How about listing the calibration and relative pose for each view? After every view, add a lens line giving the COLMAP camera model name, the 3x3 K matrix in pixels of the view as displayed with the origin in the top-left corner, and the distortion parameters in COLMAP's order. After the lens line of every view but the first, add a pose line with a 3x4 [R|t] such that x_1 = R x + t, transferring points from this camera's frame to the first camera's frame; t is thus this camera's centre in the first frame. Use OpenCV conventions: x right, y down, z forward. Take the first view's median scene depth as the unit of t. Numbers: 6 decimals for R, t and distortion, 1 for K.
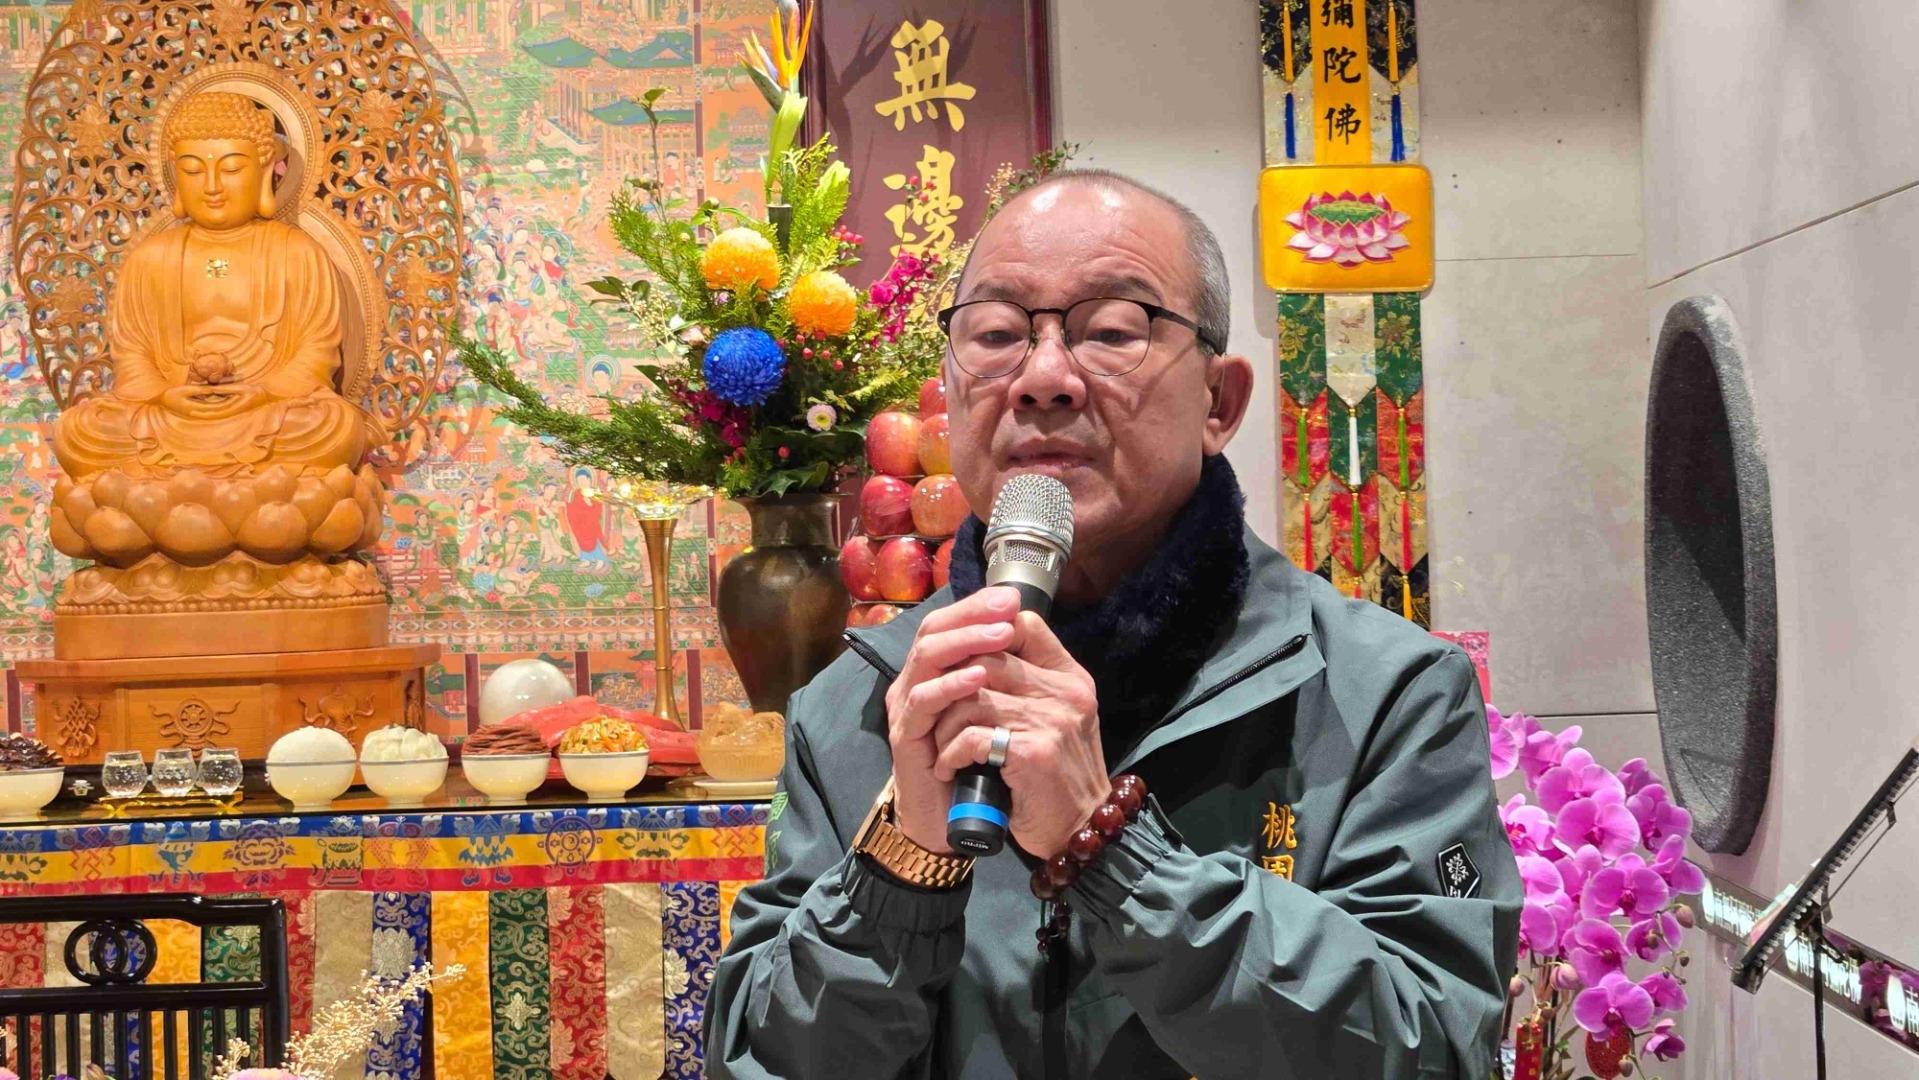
lens RADIAL K [[4051.3, 0, 910.6], [0, 4051.3, 501.9], [0, 0, 1]] dist [-0.748773, 11.371344]
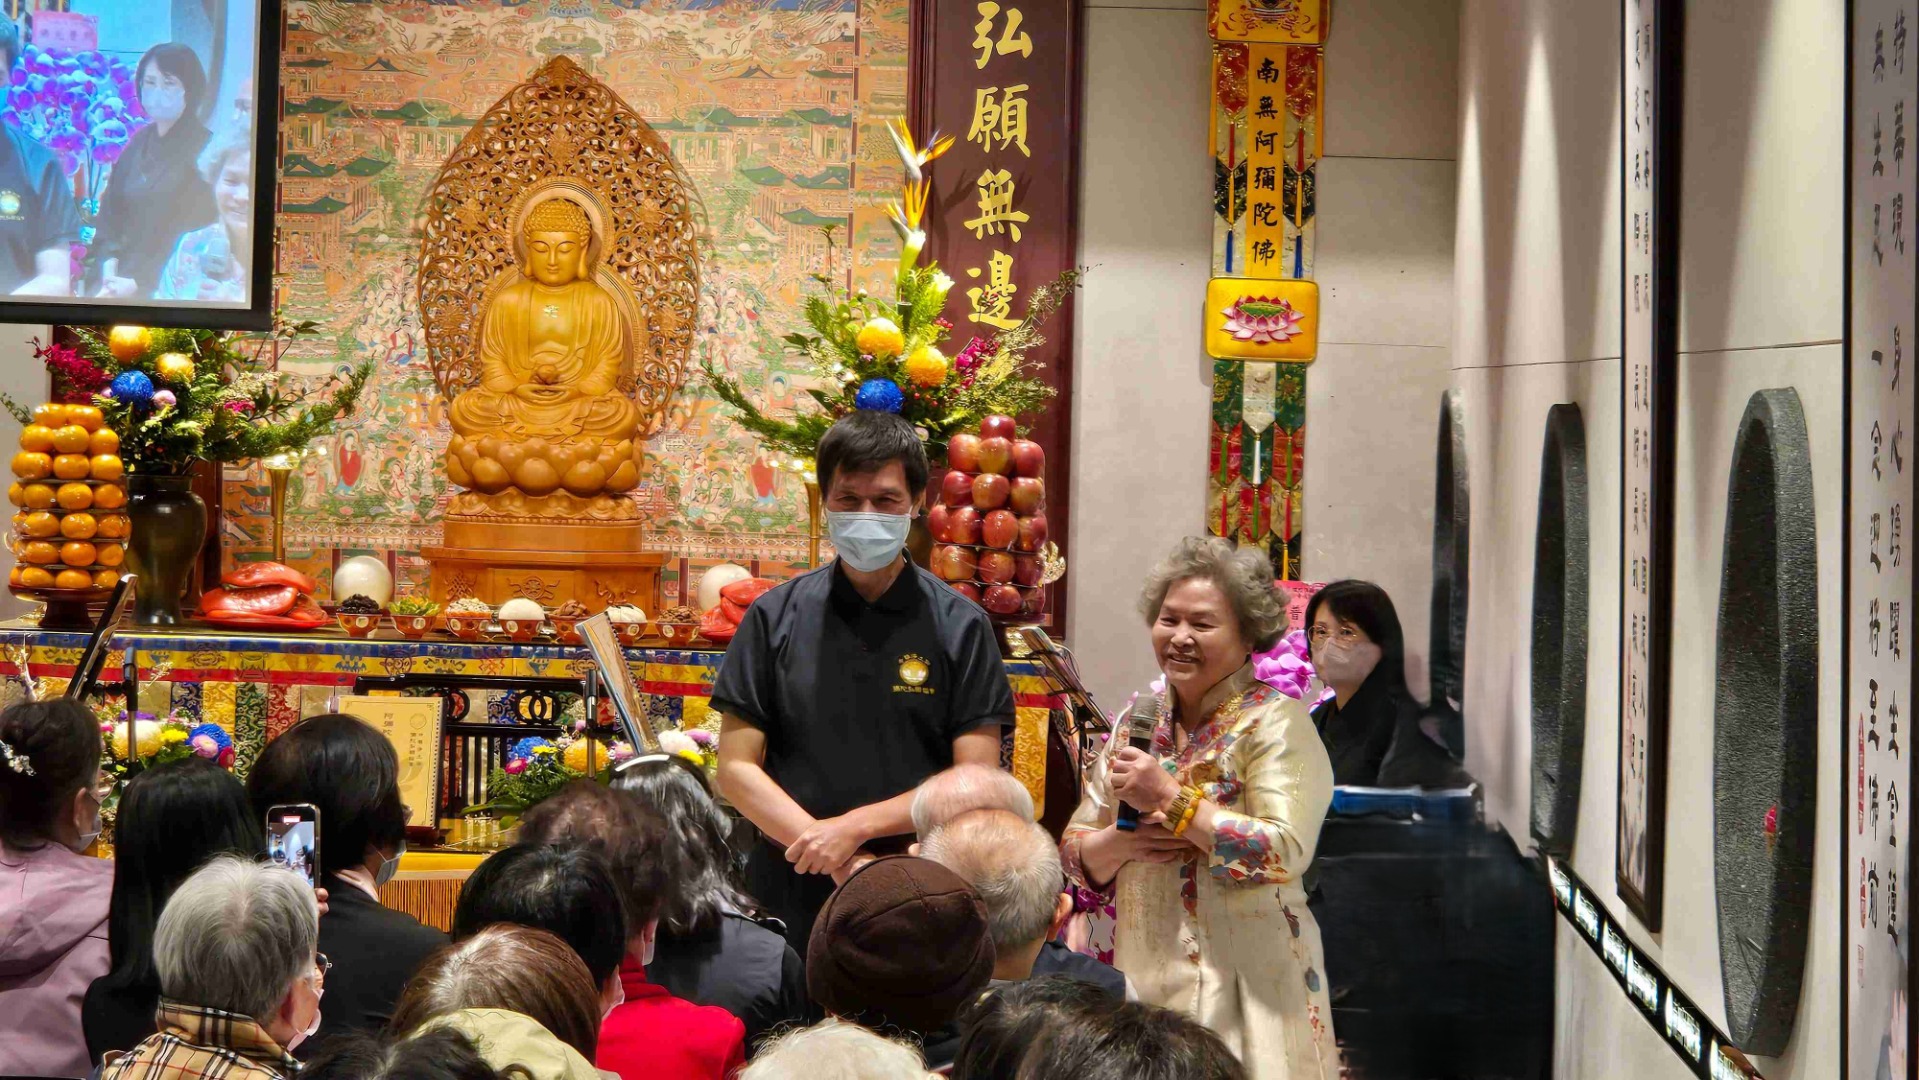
lens RADIAL K [[4051.3, 0, 910.6], [0, 4051.3, 501.9], [0, 0, 1]] dist [-0.748773, 11.371344]
pose [[0.998093, 0.060068, -0.014236, -0.000902], [-0.059758, 0.997986, 0.021294, -0.023148], [0.015486, -0.020403, 0.999672, -0.579764]]
